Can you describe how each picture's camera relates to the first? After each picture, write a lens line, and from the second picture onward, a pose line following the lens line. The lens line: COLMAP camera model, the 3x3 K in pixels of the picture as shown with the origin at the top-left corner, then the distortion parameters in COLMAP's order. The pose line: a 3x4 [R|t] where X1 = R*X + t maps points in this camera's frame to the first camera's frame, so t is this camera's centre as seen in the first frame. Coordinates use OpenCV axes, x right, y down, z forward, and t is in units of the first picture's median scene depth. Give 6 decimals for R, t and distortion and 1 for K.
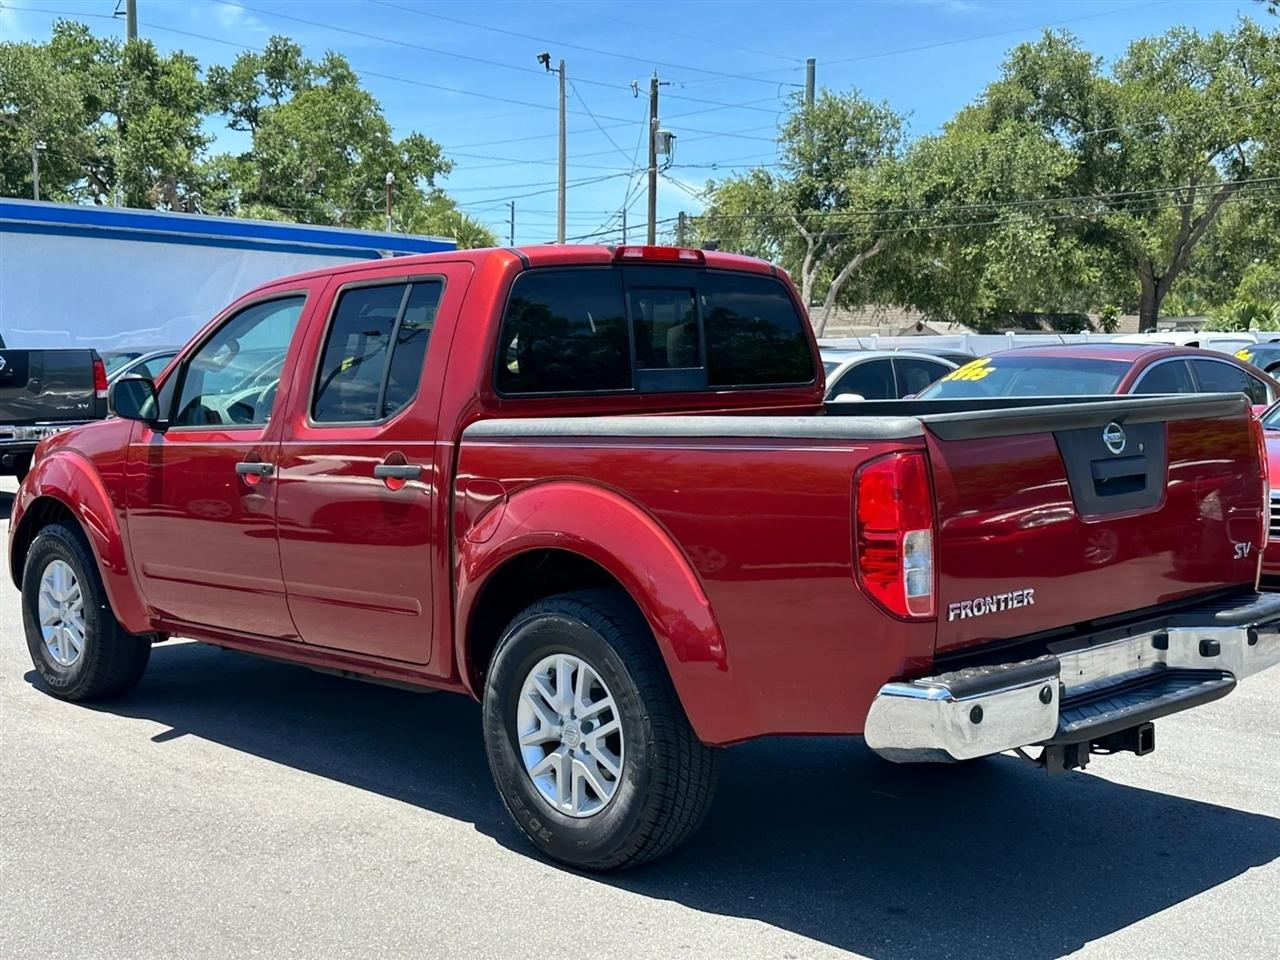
lens RADIAL K [[1571.6, 0, 662.3], [0, 1571.6, 482.6], [0, 0, 1]] dist [0.221166, -0.521268]
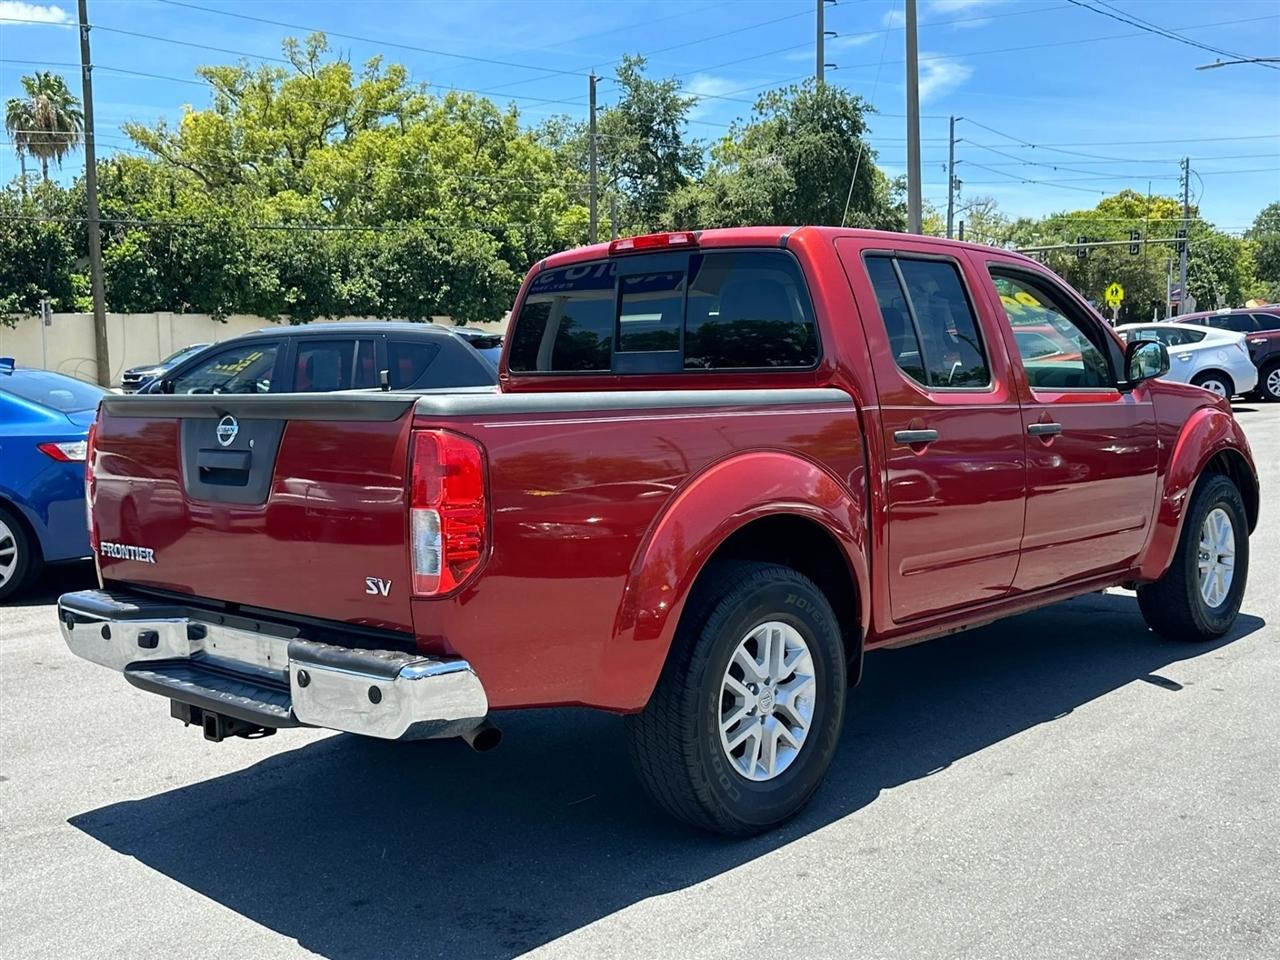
lens RADIAL K [[1429.2, 0, 637.6], [0, 1429.2, 477.8], [0, 0, 1]] dist [0.218579, -0.522474]
pose [[0.041224, 0.098901, -0.994243, 1.306695], [-0.060542, 0.993508, 0.096318, -0.110577], [0.997314, 0.056223, 0.046944, 1.302969]]
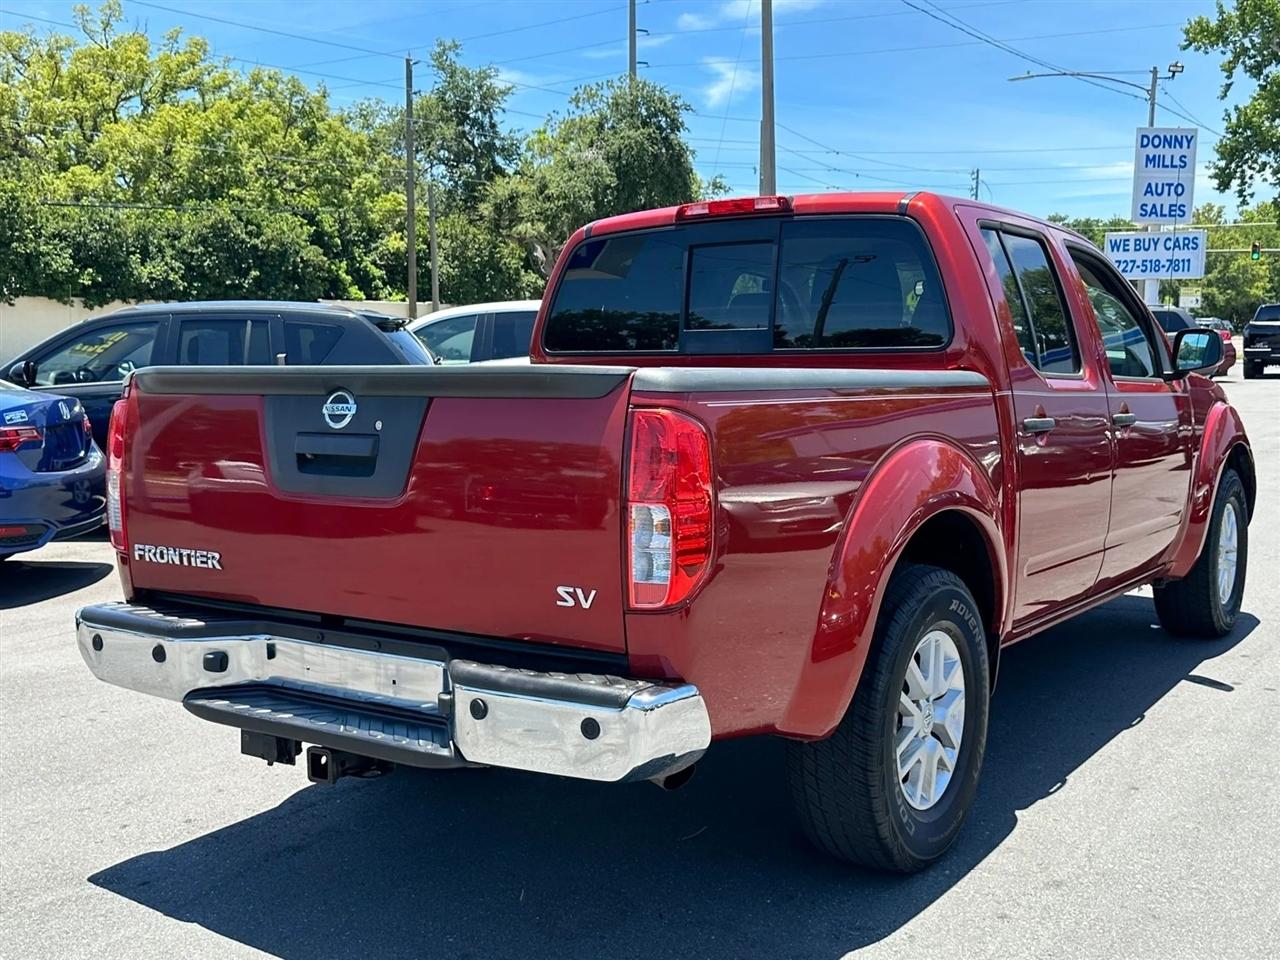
lens RADIAL K [[1423.2, 0, 643.5], [0, 1423.2, 485.6], [0, 0, 1]] dist [0.203046, -0.489444]
pose [[0.193944, 0.106822, -0.975179, 1.139953], [-0.077002, 0.992645, 0.093421, -0.076927], [0.977986, 0.056973, 0.200743, 1.074972]]
